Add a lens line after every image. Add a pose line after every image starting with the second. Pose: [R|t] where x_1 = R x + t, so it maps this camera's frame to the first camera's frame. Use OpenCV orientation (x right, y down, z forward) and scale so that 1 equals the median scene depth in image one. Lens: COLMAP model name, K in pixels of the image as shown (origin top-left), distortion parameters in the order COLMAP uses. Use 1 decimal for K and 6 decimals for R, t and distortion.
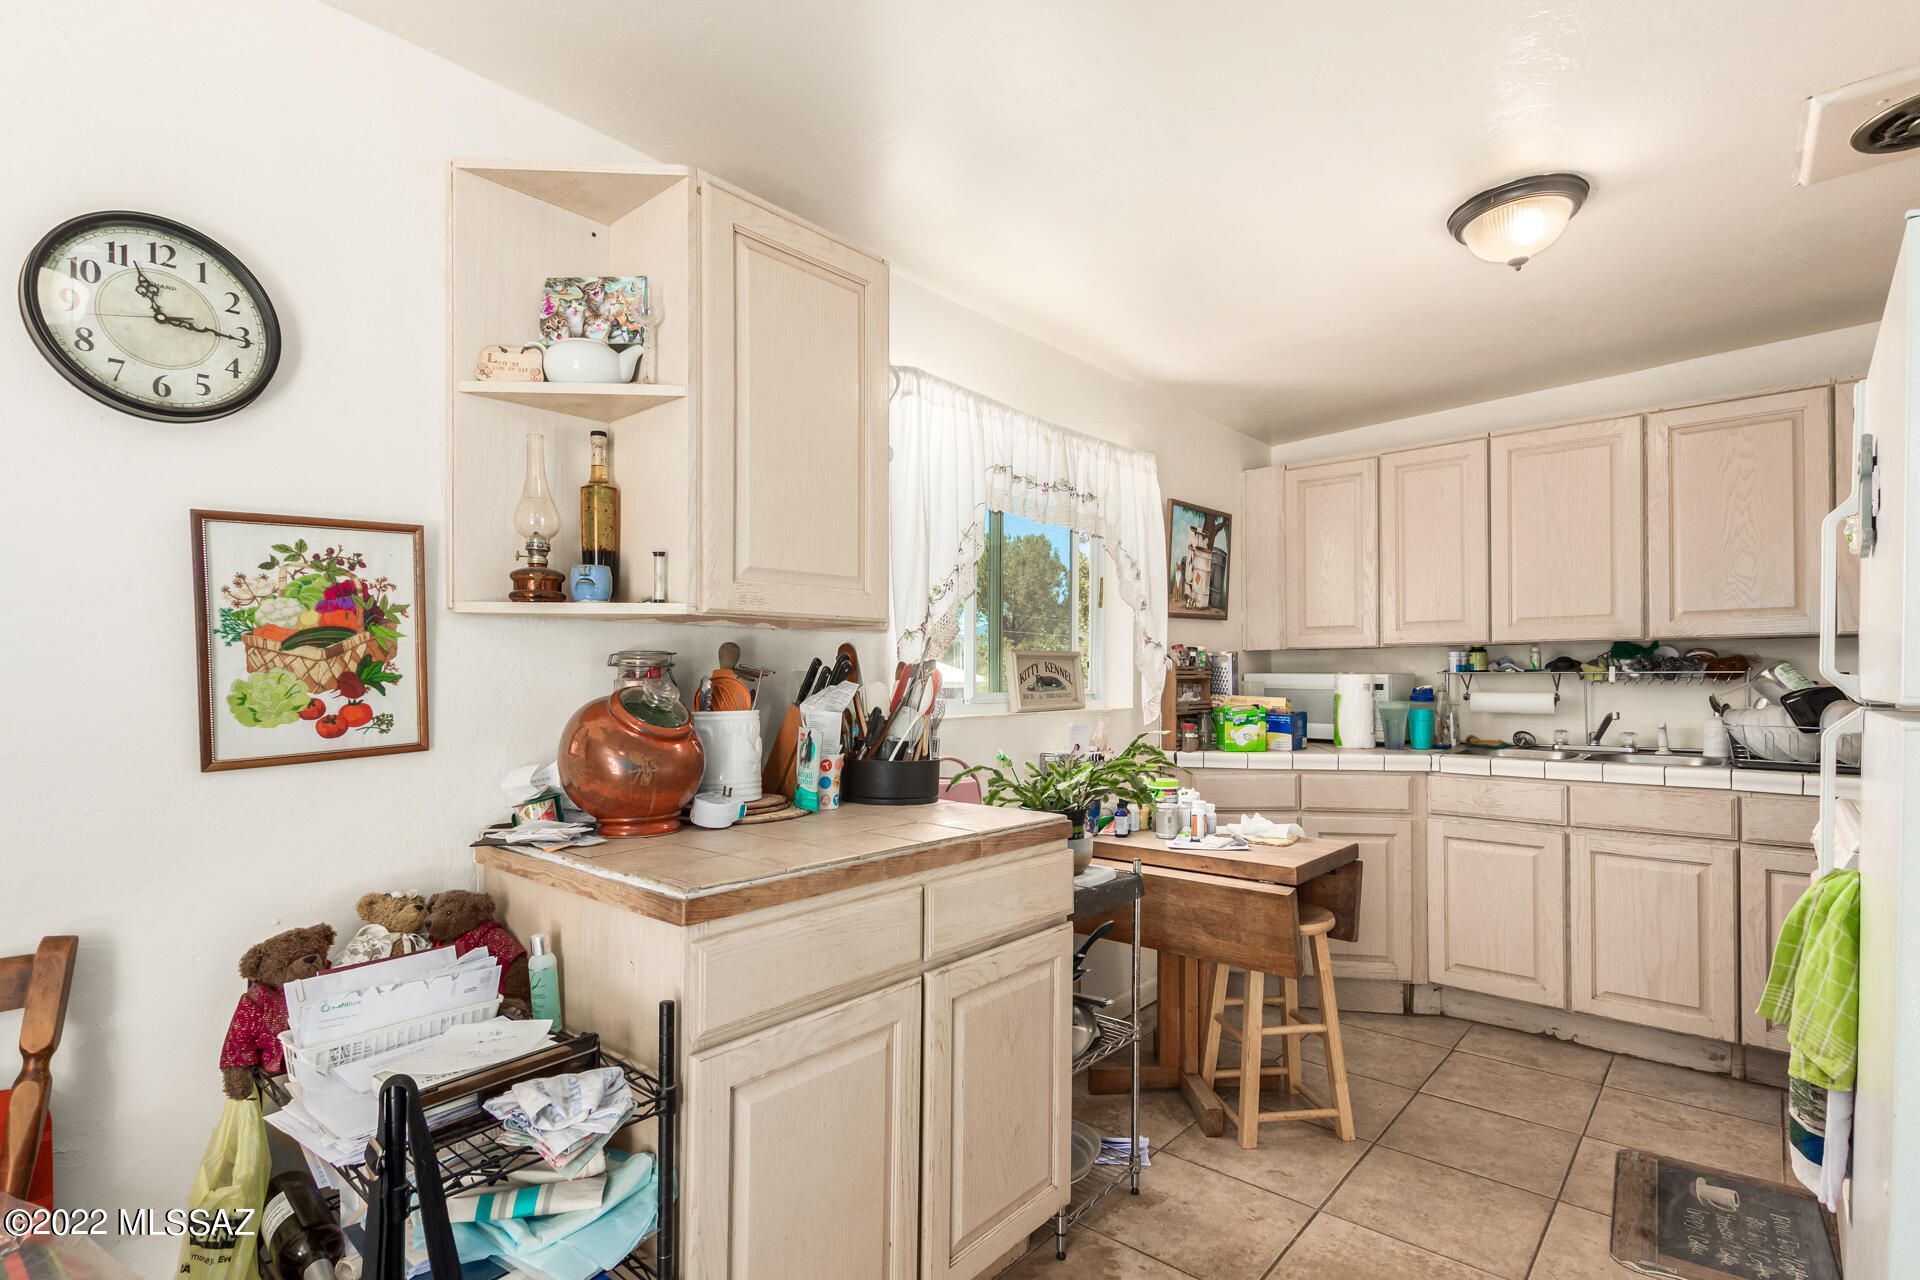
lens RADIAL K [[933.5, 0, 957.3], [0, 933.5, 675.6], [0, 0, 1]] dist [0.009461, -0.003902]
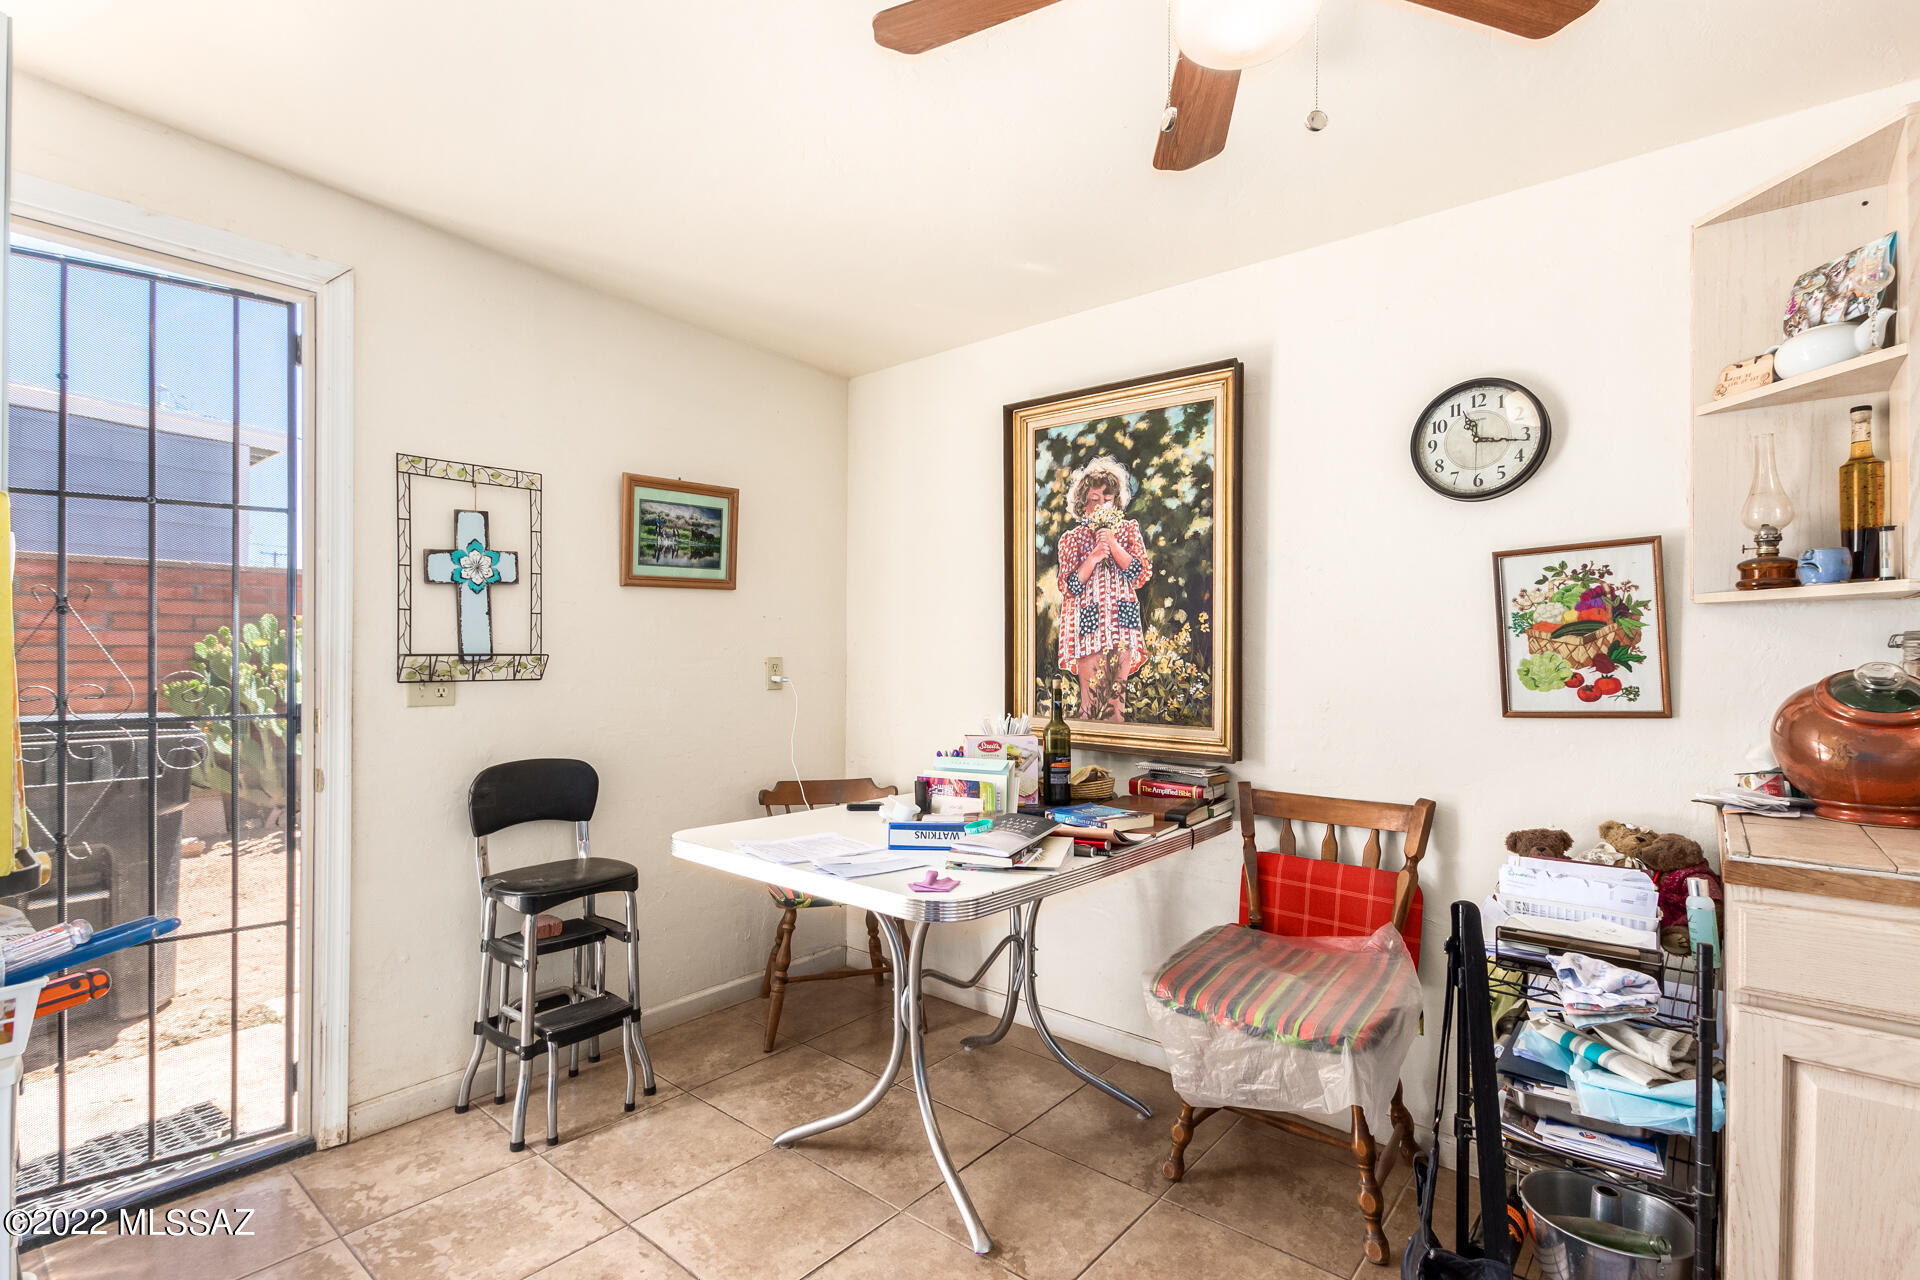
lens RADIAL K [[933.5, 0, 959.4], [0, 933.5, 642.1], [0, 0, 1]] dist [0.009461, -0.003902]
pose [[0.010224, -0.010110, -0.999897, 0.580590], [-0.001172, 0.999948, -0.010123, -0.004817], [0.999947, 0.001275, 0.010211, 0.053535]]
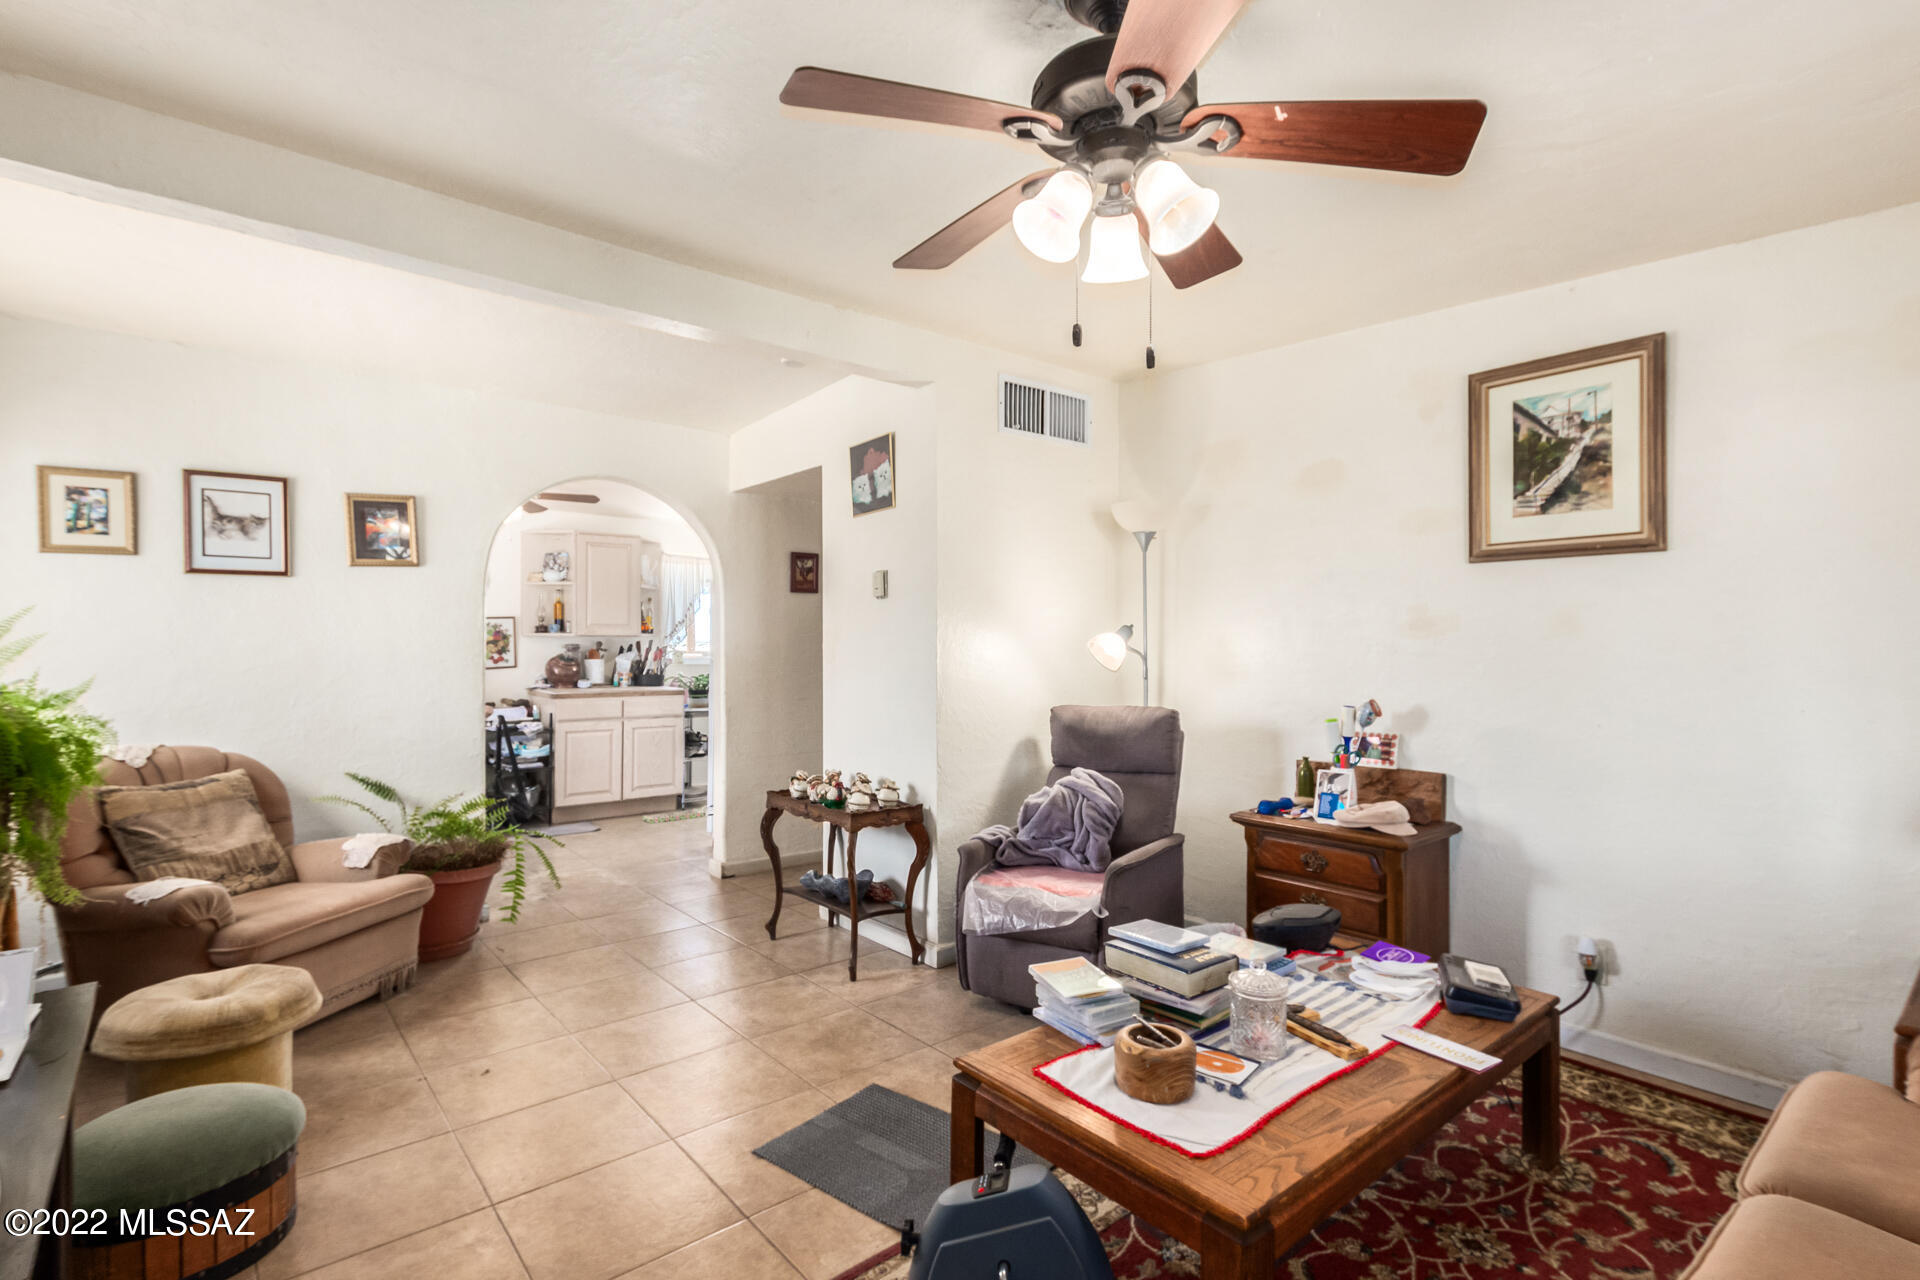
lens RADIAL K [[933.5, 0, 976.6], [0, 933.5, 642.4], [0, 0, 1]] dist [0.009461, -0.003902]
pose [[0.987628, -0.007359, -0.156642, 1.998228], [0.005035, 0.999871, -0.015228, 0.035375], [0.156734, 0.014251, 0.987538, -2.654921]]
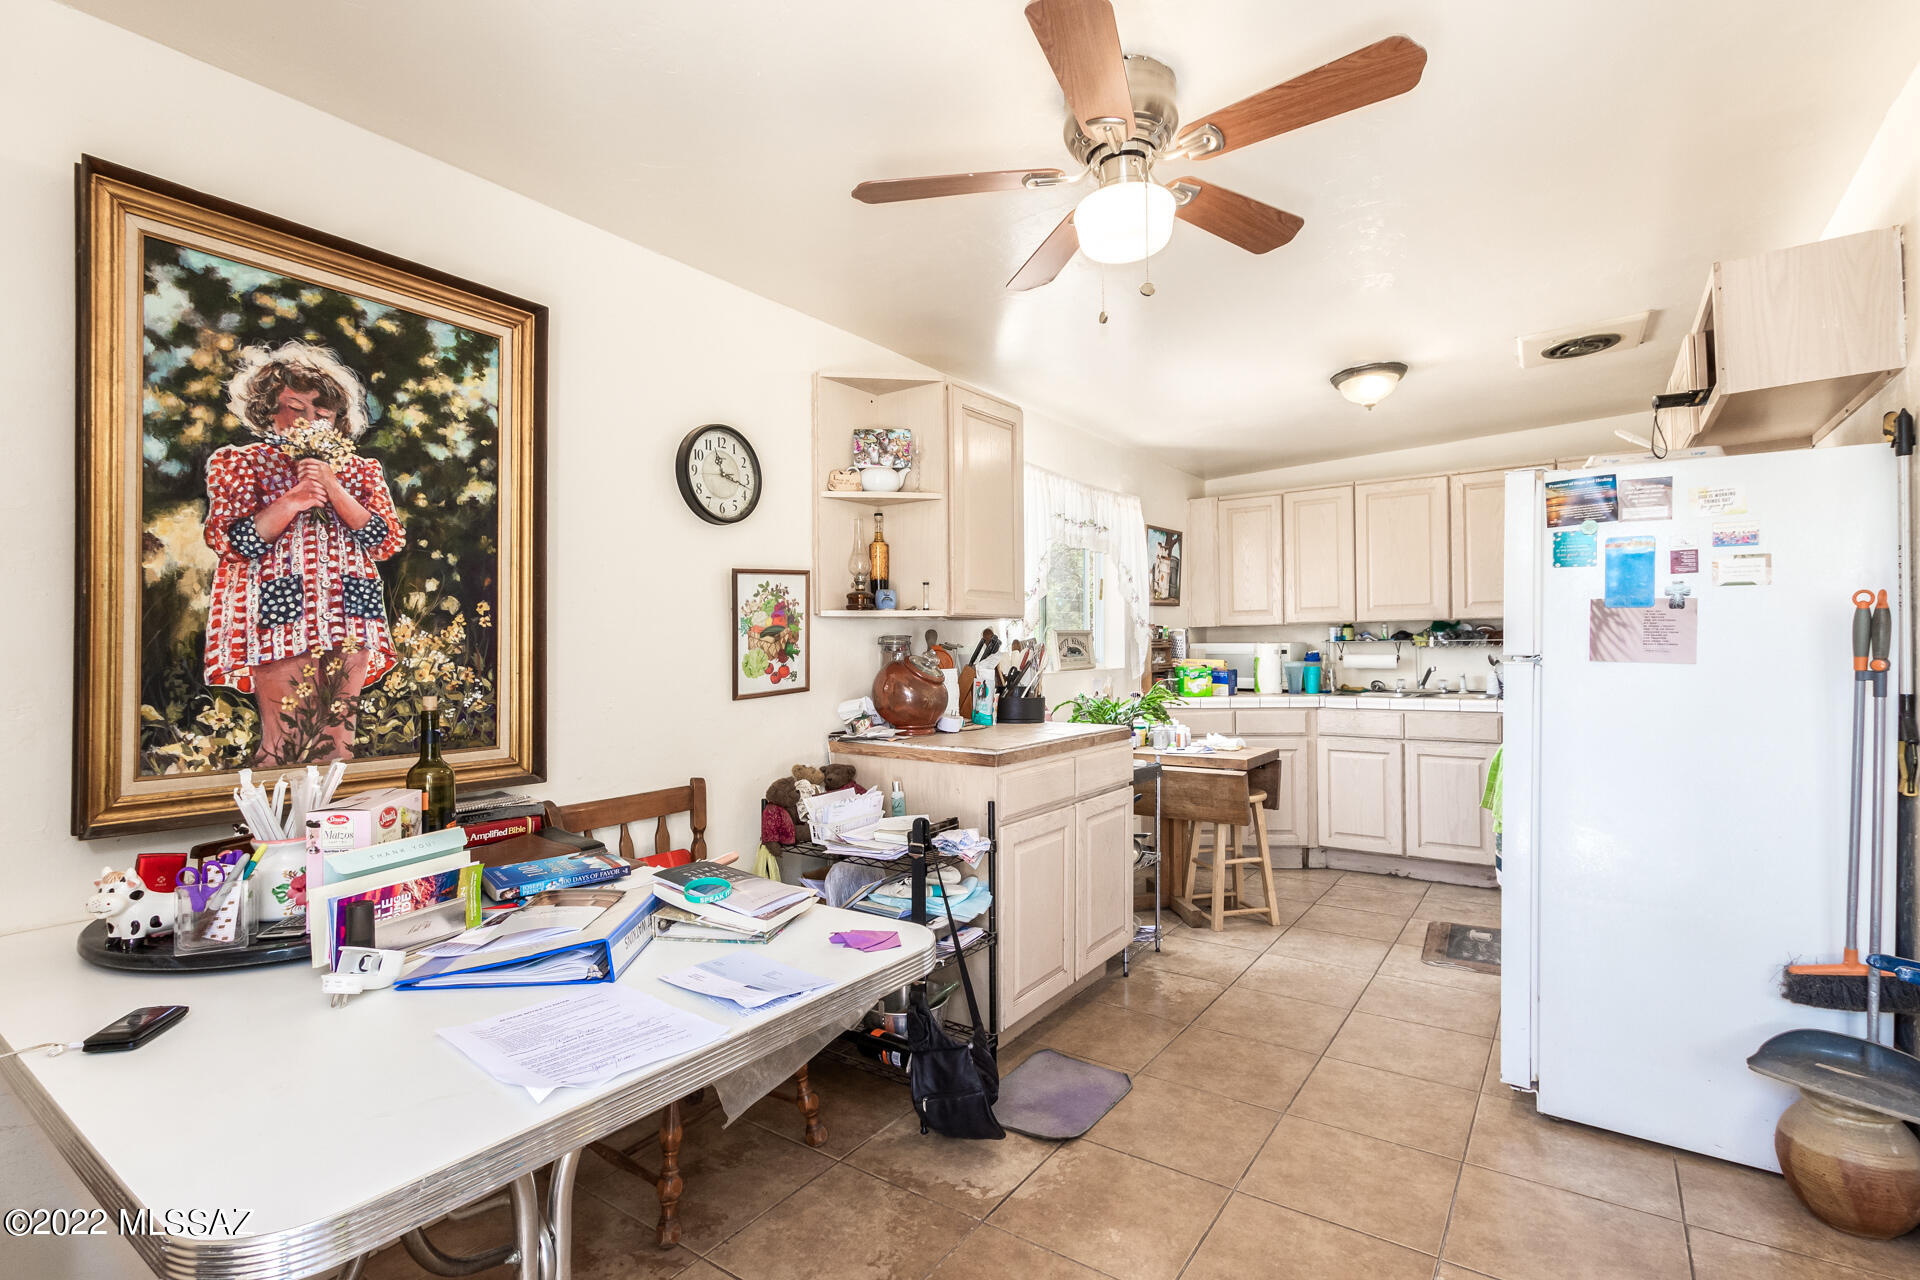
lens RADIAL K [[874.2, 0, 951.7], [0, 874.2, 654.5], [0, 0, 1]] dist [0.005396, -0.000973]
pose [[0.996295, -0.011486, 0.085230, -0.386746], [0.010676, 0.999893, 0.009955, -0.006118], [-0.085336, -0.009008, 0.996312, -0.674918]]
